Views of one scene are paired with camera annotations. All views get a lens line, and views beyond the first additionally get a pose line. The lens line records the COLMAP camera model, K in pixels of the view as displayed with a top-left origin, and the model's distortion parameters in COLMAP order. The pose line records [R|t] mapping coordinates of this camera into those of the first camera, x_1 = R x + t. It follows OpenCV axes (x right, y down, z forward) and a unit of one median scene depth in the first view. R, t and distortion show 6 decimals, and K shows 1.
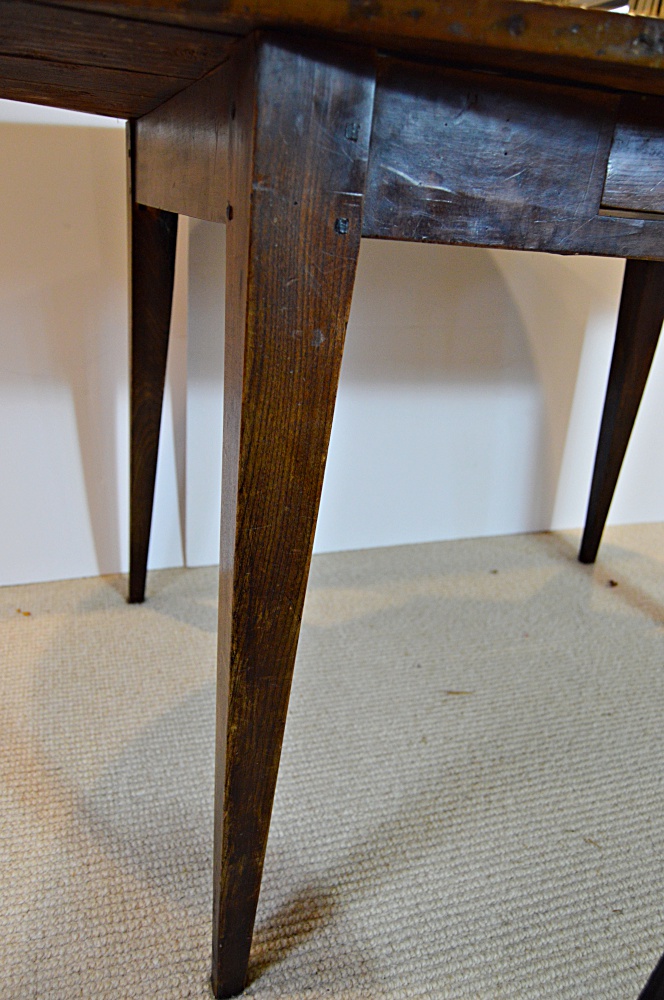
lens RADIAL K [[754.7, 0, 336.3], [0, 754.7, 505.5], [0, 0, 1]] dist [-0.012111, -0.006955]
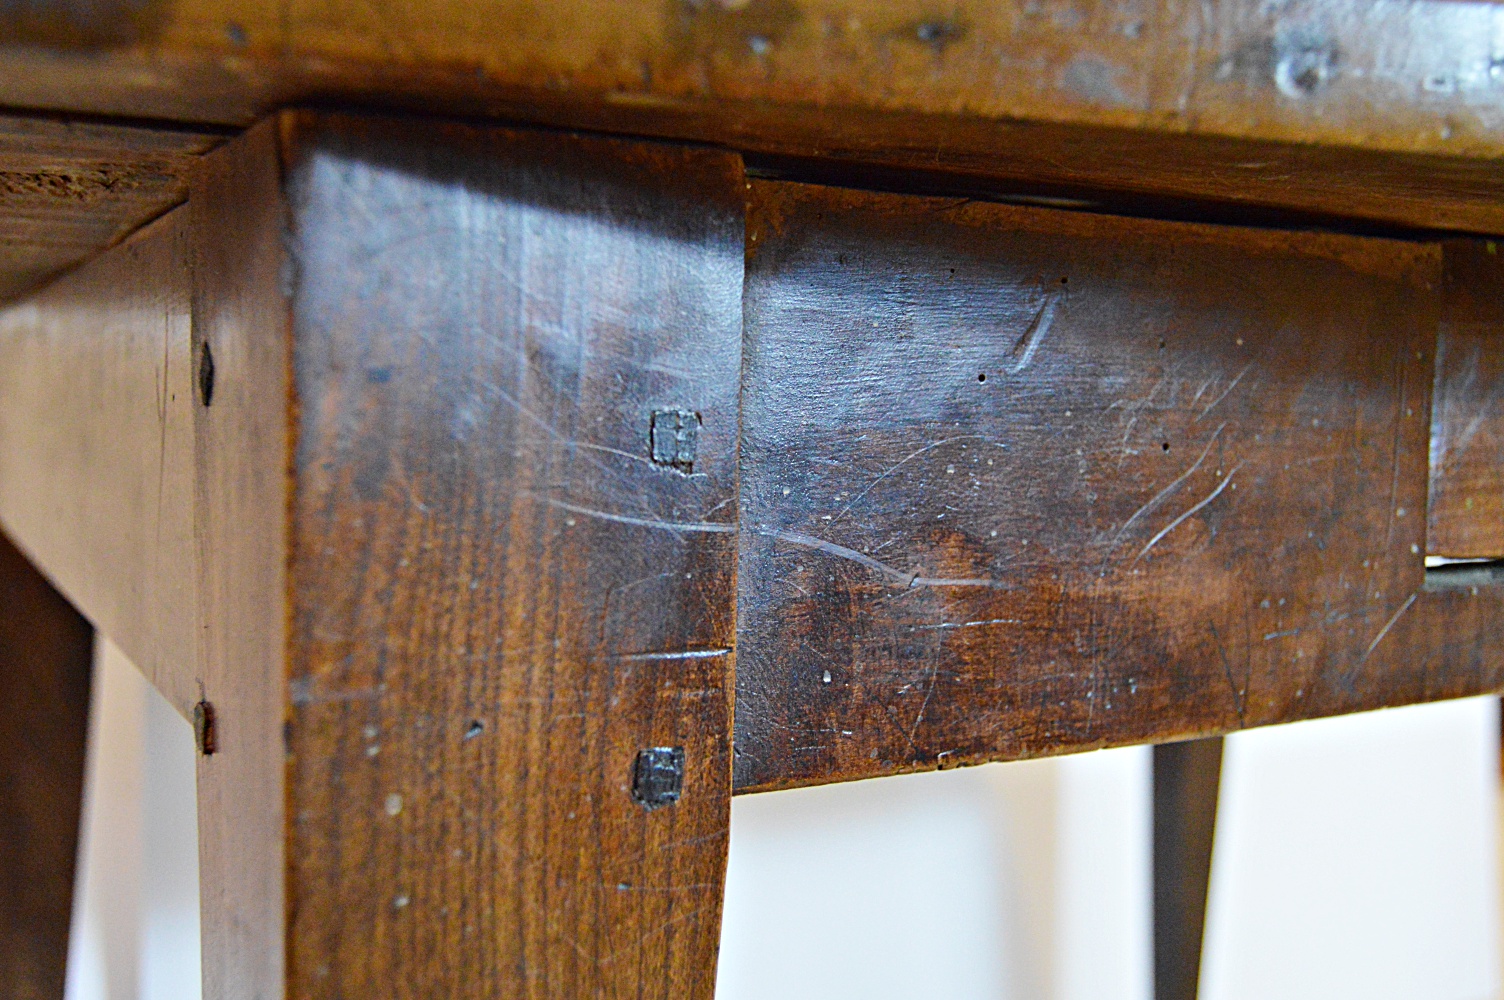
lens RADIAL K [[1592.8, 0, 752.6], [0, 1592.8, 507.3], [0, 0, 1]] dist [-0.031729, 0.000000]
pose [[0.982401, -0.075095, 0.171026, -0.046907], [0.123771, 0.947465, -0.294943, -0.295949], [-0.139892, 0.310920, 0.940084, 0.464976]]
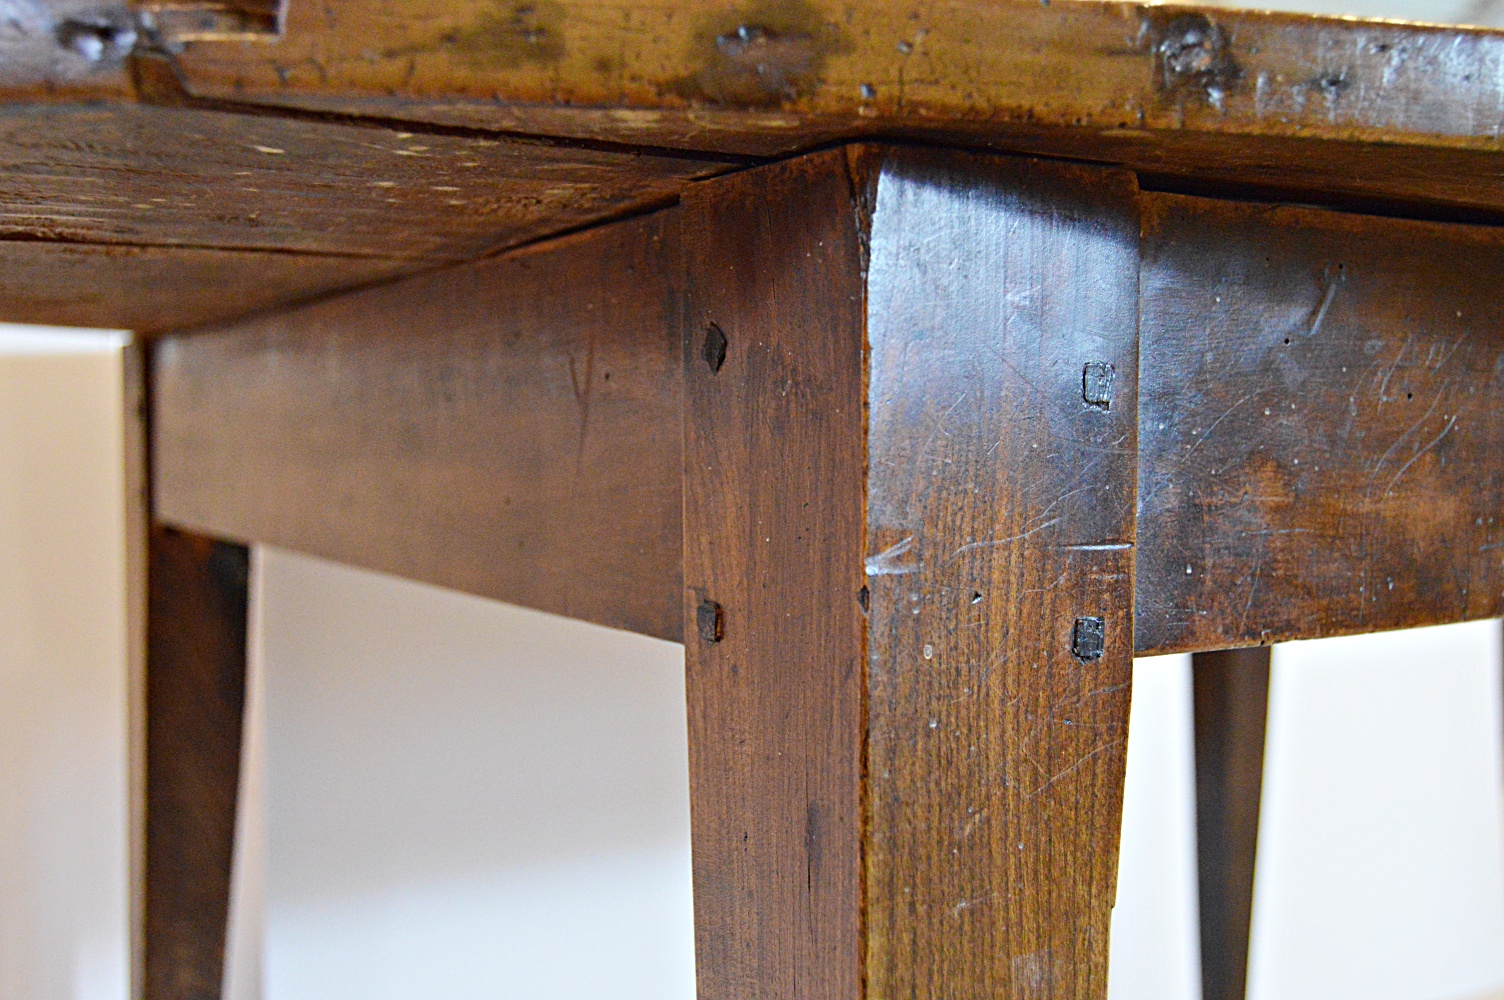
lens RADIAL K [[1592.8, 0, 758.8], [0, 1592.8, 495.9], [0, 0, 1]] dist [-0.031729, 0.000000]
pose [[0.977576, -0.092015, 0.189418, -0.267924], [0.149128, 0.937575, -0.314187, -0.230022], [-0.148684, 0.335389, 0.930273, 0.339009]]
